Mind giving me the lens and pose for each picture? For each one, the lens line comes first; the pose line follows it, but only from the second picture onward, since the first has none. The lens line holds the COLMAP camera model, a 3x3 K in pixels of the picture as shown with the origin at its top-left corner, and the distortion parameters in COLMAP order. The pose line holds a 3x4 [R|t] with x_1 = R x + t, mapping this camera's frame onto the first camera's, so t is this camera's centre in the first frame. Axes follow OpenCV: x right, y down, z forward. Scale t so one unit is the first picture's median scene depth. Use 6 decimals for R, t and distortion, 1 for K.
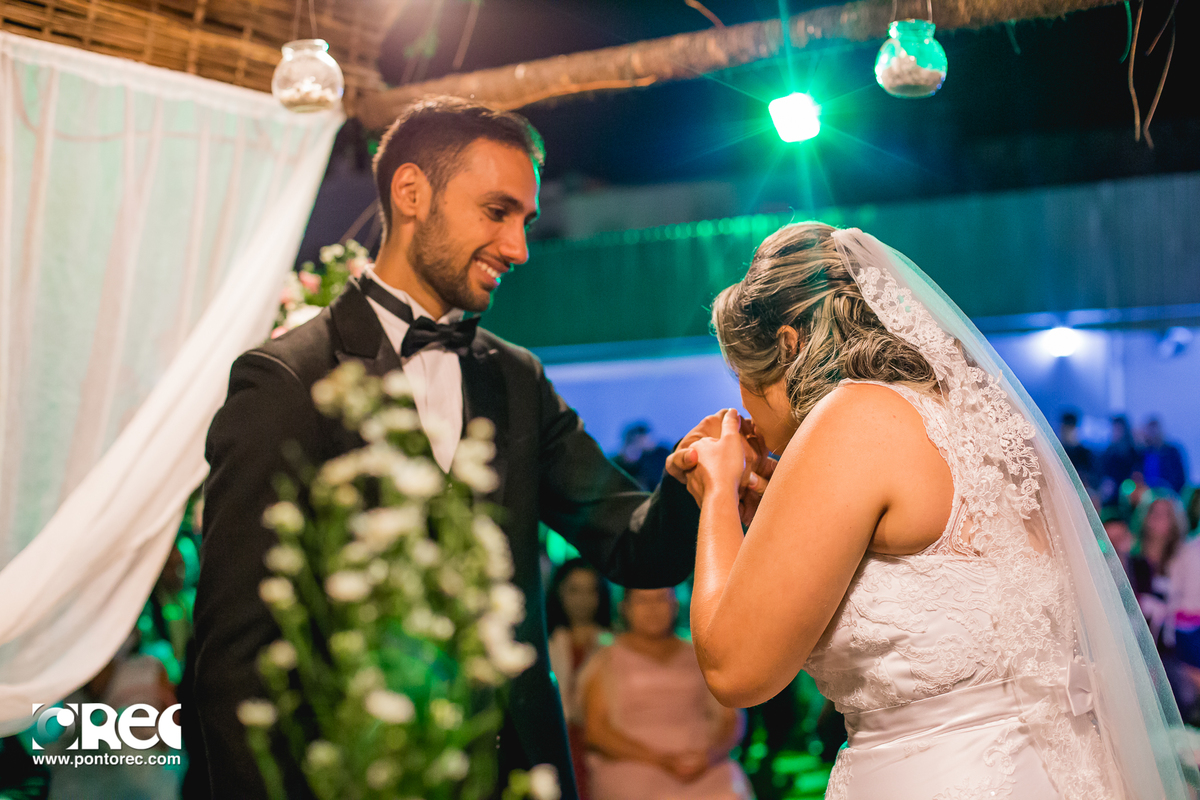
lens RADIAL K [[1754.1, 0, 592.4], [0, 1754.1, 397.1], [0, 0, 1]] dist [-0.120763, 0.000000]
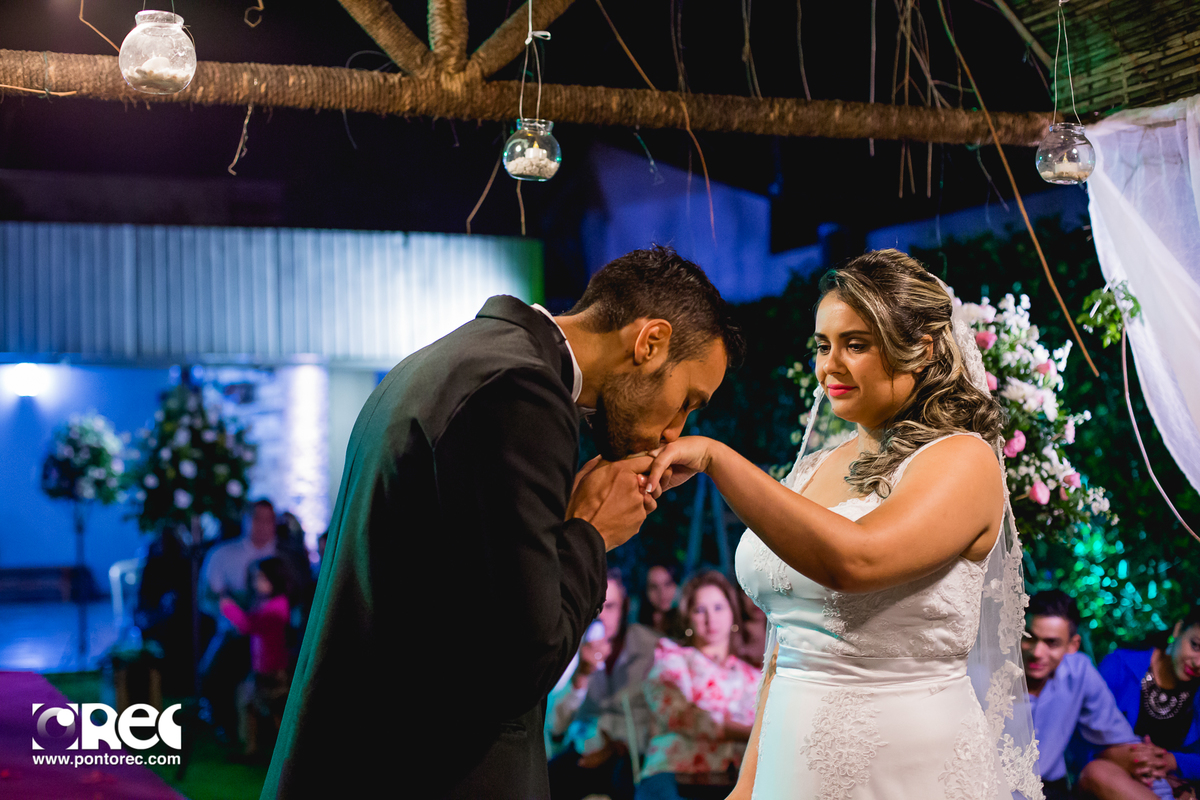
lens RADIAL K [[1754.1, 0, 593.8], [0, 1754.1, 408.2], [0, 0, 1]] dist [-0.120763, 0.000000]
pose [[0.508490, 0.050571, 0.859581, -0.646034], [-0.023626, 0.998717, -0.044781, 0.027998], [-0.860744, 0.002463, 0.509033, 0.275208]]
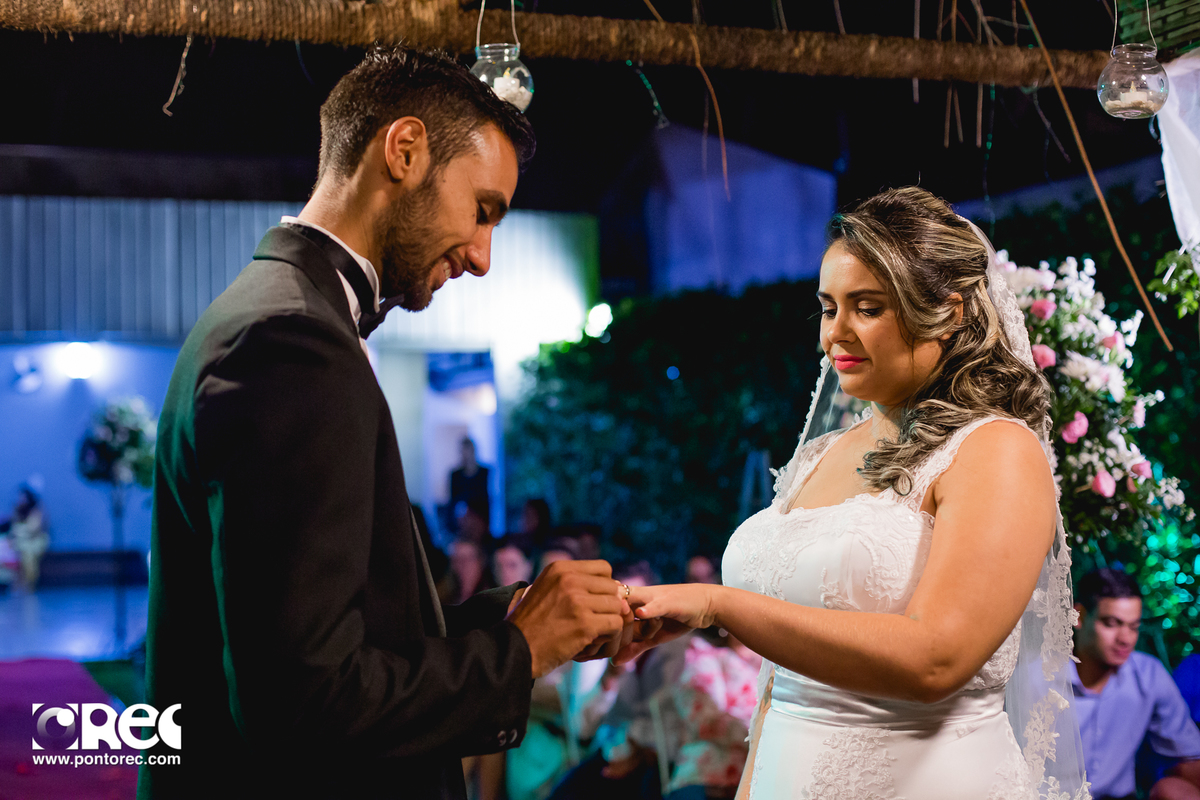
lens RADIAL K [[1754.1, 0, 601.7], [0, 1754.1, 406.0], [0, 0, 1]] dist [-0.120763, 0.000000]
pose [[0.540010, 0.045157, 0.840446, -0.501912], [-0.028319, 0.998969, -0.035478, 0.024079], [-0.841182, -0.004642, 0.540733, 0.310146]]
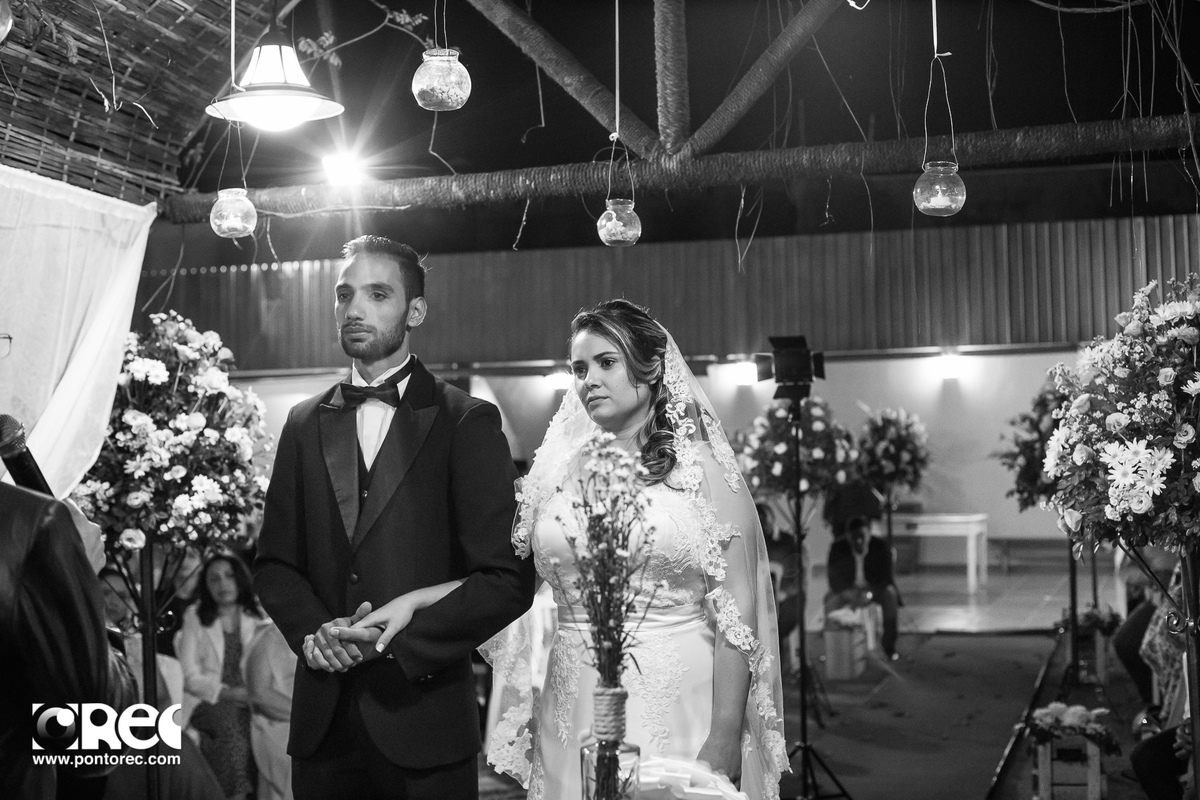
lens RADIAL K [[1754.1, 0, 600.3], [0, 1754.1, 403.3], [0, 0, 1]] dist [-0.120763, 0.000000]
pose [[0.955674, 0.024812, 0.293380, -0.235253], [-0.021516, 0.999664, -0.014456, -0.005249], [-0.293640, 0.007503, 0.955887, -0.411999]]
